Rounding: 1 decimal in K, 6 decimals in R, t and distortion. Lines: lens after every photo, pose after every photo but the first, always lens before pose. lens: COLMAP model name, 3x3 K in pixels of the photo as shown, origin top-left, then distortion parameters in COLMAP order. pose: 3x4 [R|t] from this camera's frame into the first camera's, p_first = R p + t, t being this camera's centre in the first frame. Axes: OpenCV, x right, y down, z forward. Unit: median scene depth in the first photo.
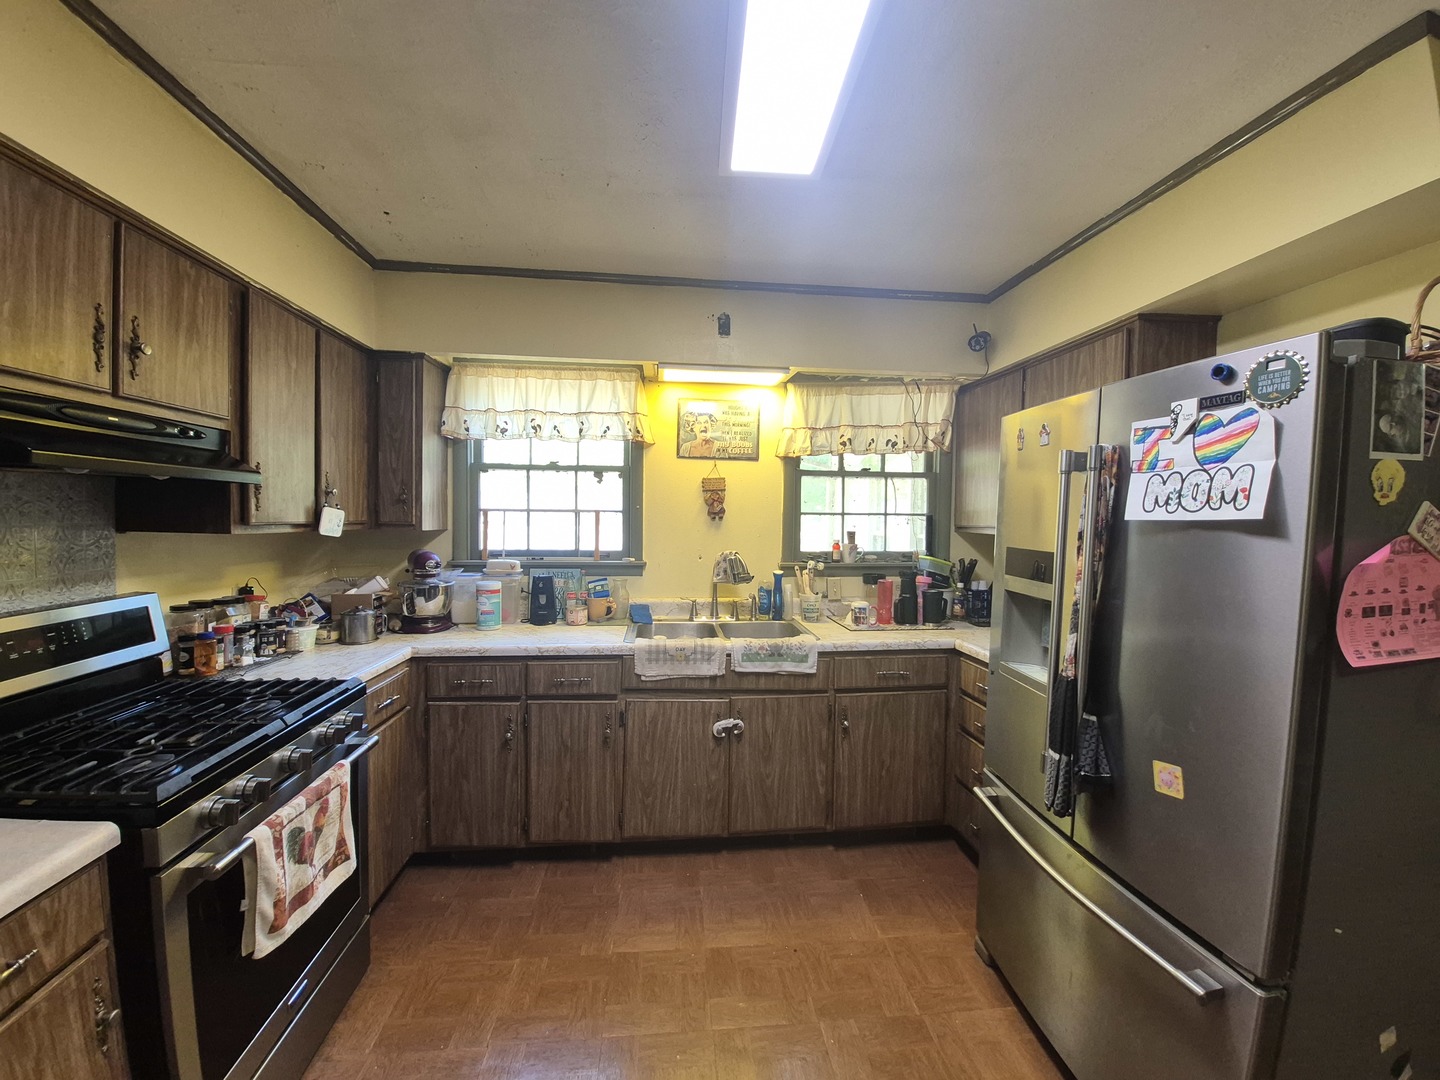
lens RADIAL K [[572.4, 0, 723.5], [0, 572.4, 540.7], [0, 0, 1]] dist [-0.011218, -0.003260]
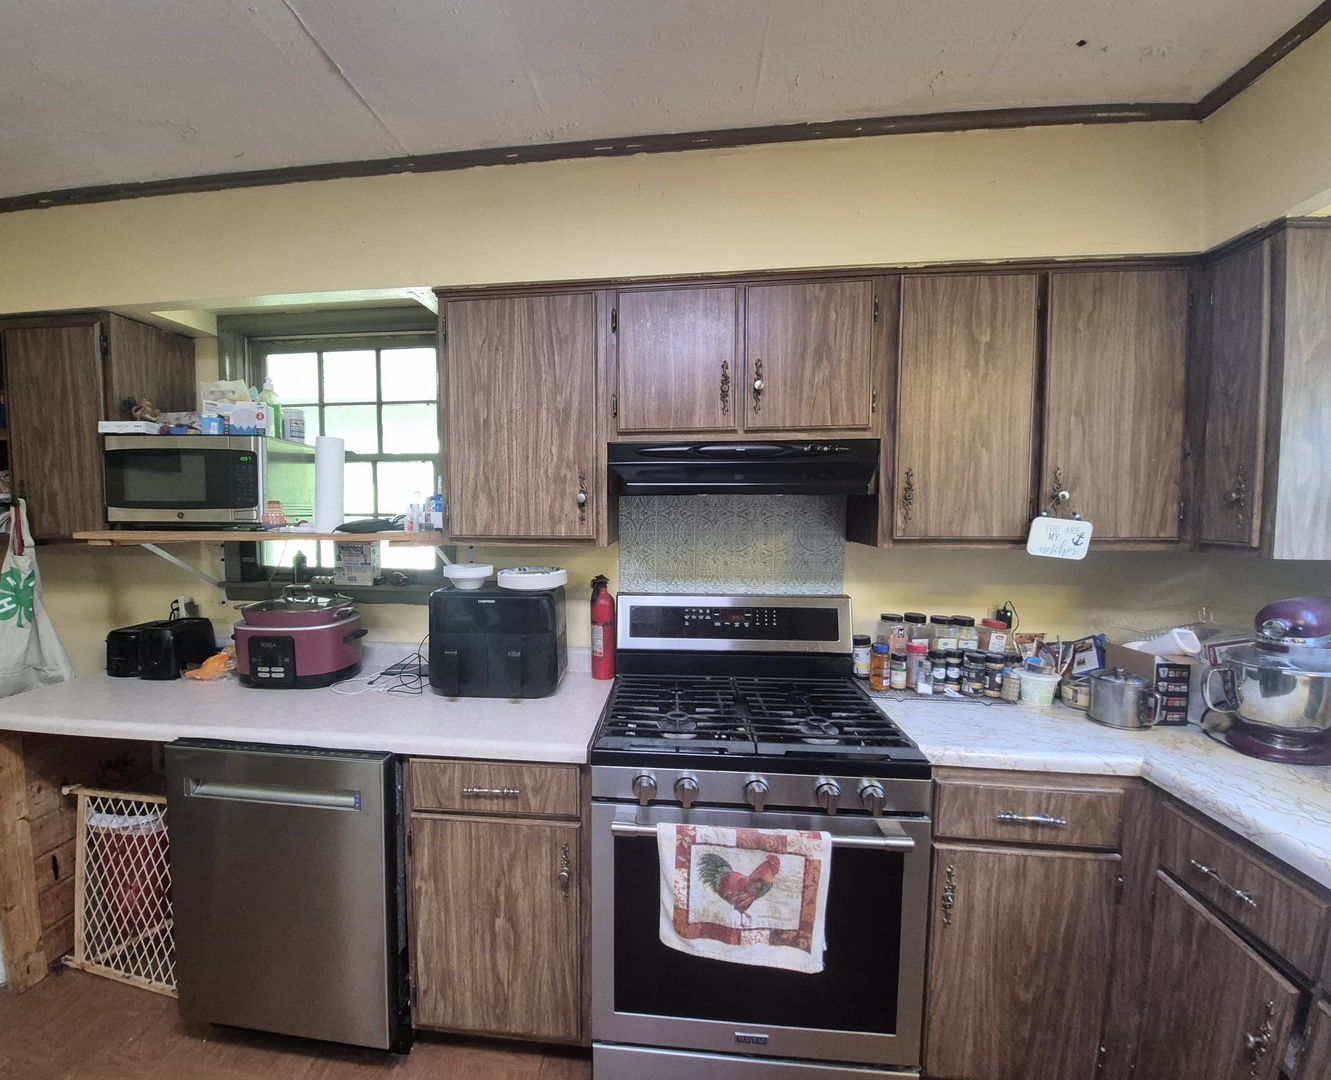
lens RADIAL K [[571.5, 0, 660.0], [0, 571.5, 542.2], [0, 0, 1]] dist [-0.013319, -0.000418]
pose [[-0.219946, 0.029041, -0.975080, 0.104237], [-0.047133, 0.998073, 0.040357, -0.030465], [0.974373, 0.054835, -0.218154, 0.626051]]
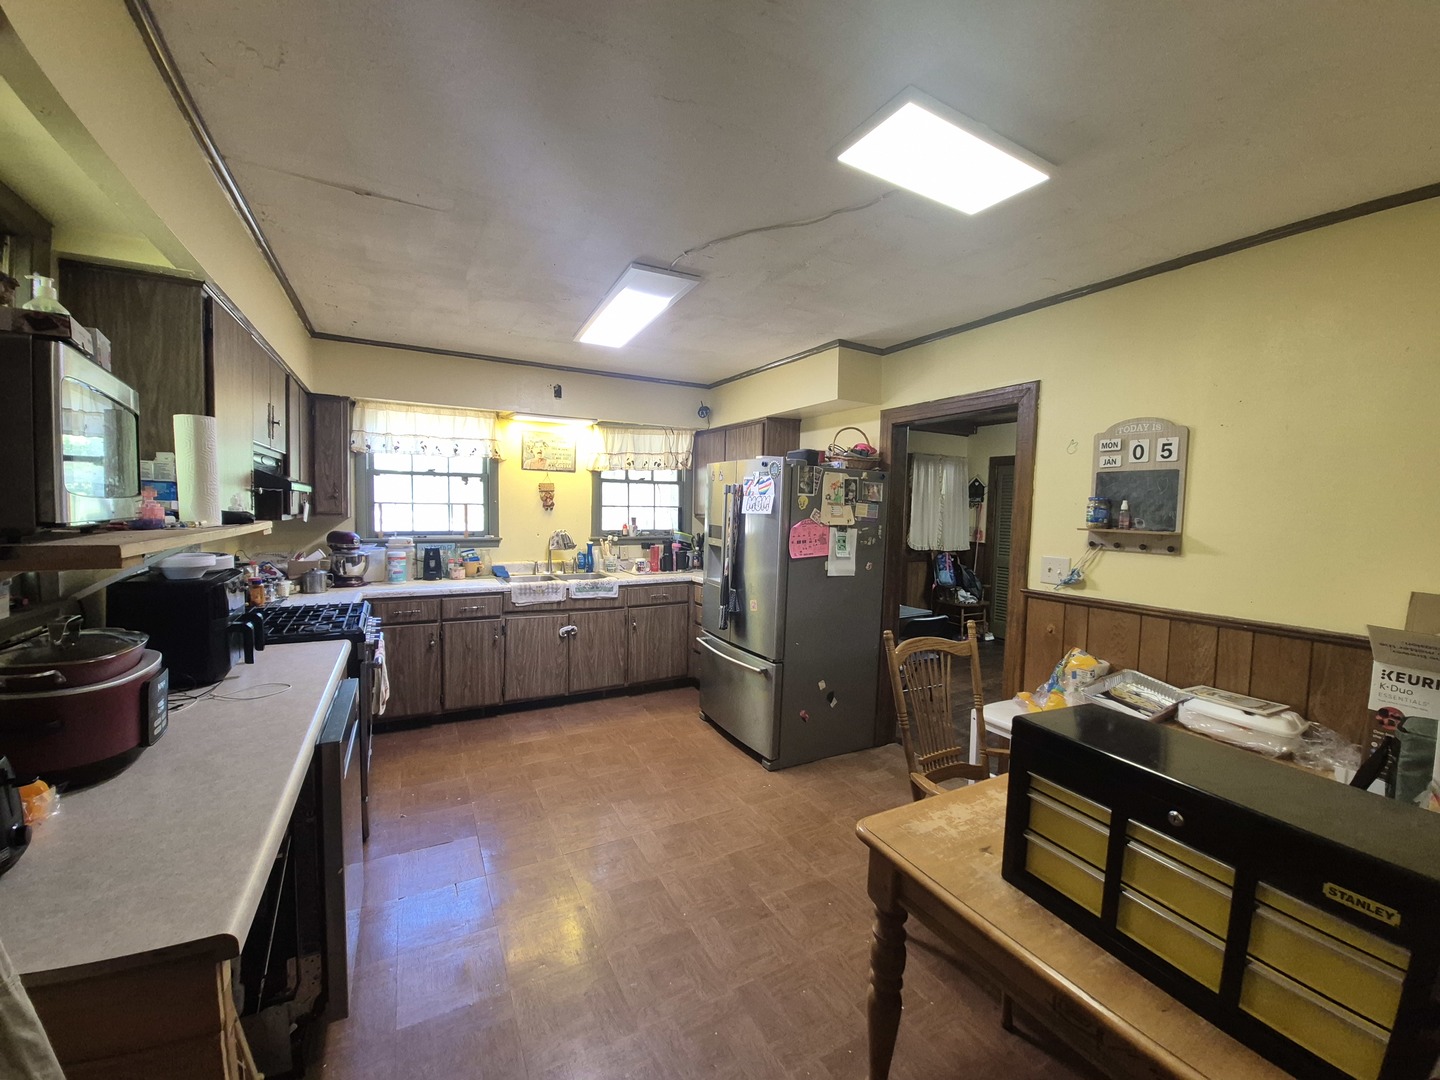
lens RADIAL K [[572.4, 0, 729.6], [0, 572.4, 542.6], [0, 0, 1]] dist [-0.011218, -0.003260]
pose [[0.917980, -0.020118, 0.396116, -0.230860], [0.008361, 0.999472, 0.031387, 0.009399], [-0.396539, -0.025501, 0.917664, -0.805516]]
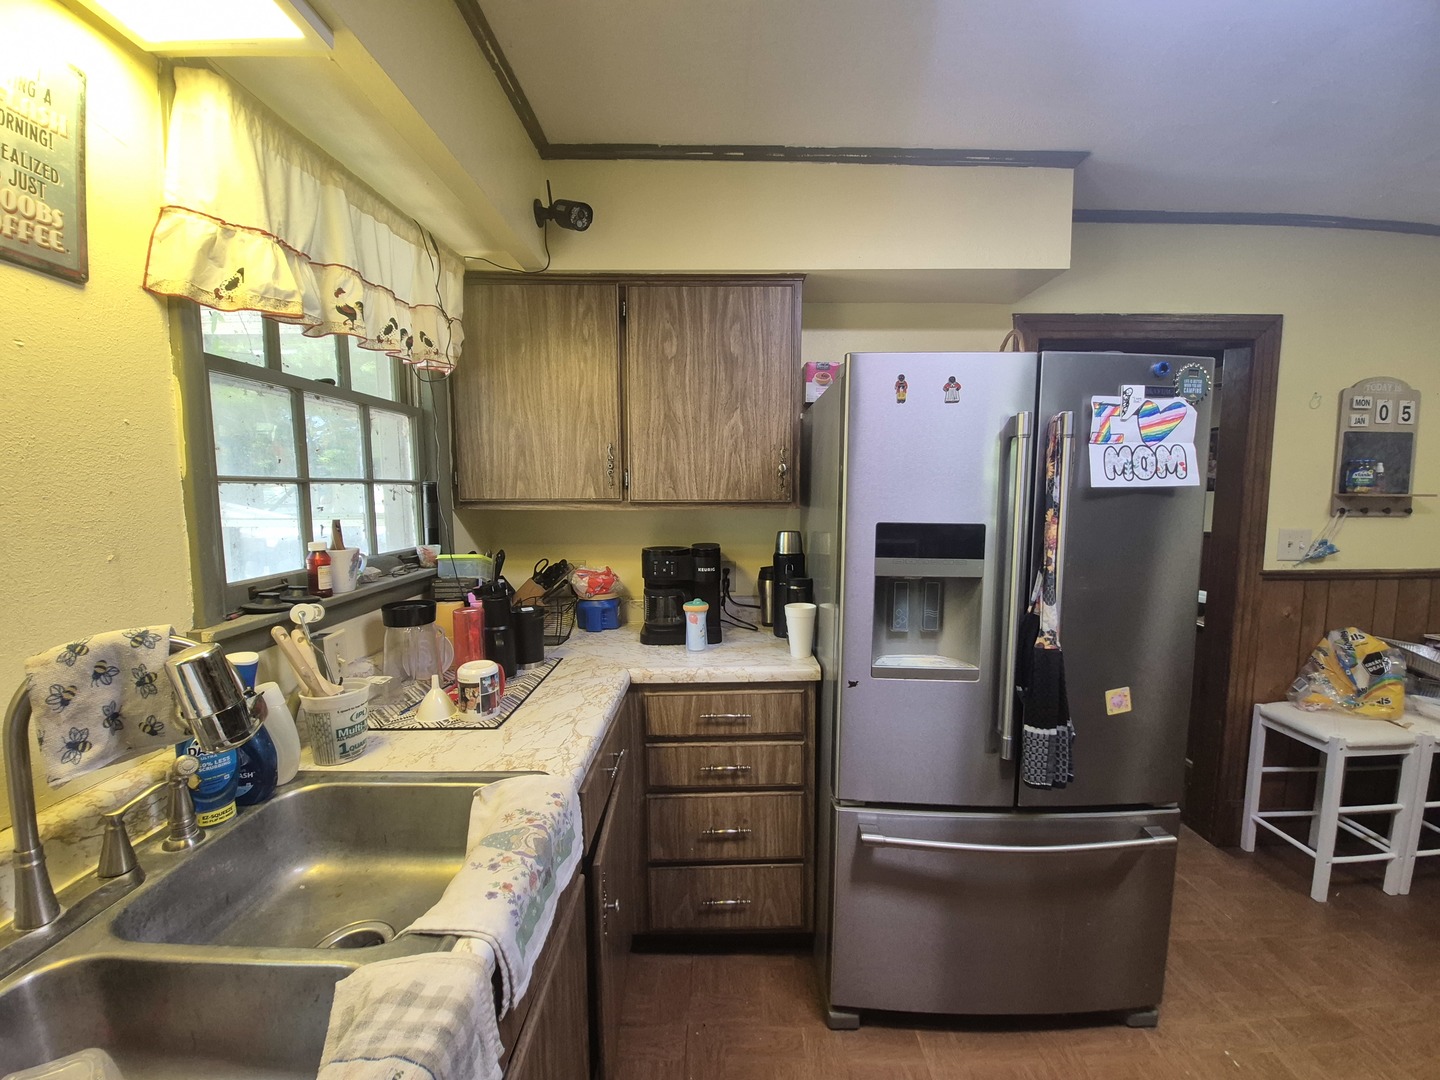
lens RADIAL K [[572.4, 0, 723.8], [0, 572.4, 540.1], [0, 0, 1]] dist [-0.011218, -0.003260]
pose [[0.099223, -0.099456, 0.990082, -0.242477], [0.045269, 0.994414, 0.095355, -0.039262], [-0.994035, 0.035359, 0.103171, 0.877336]]
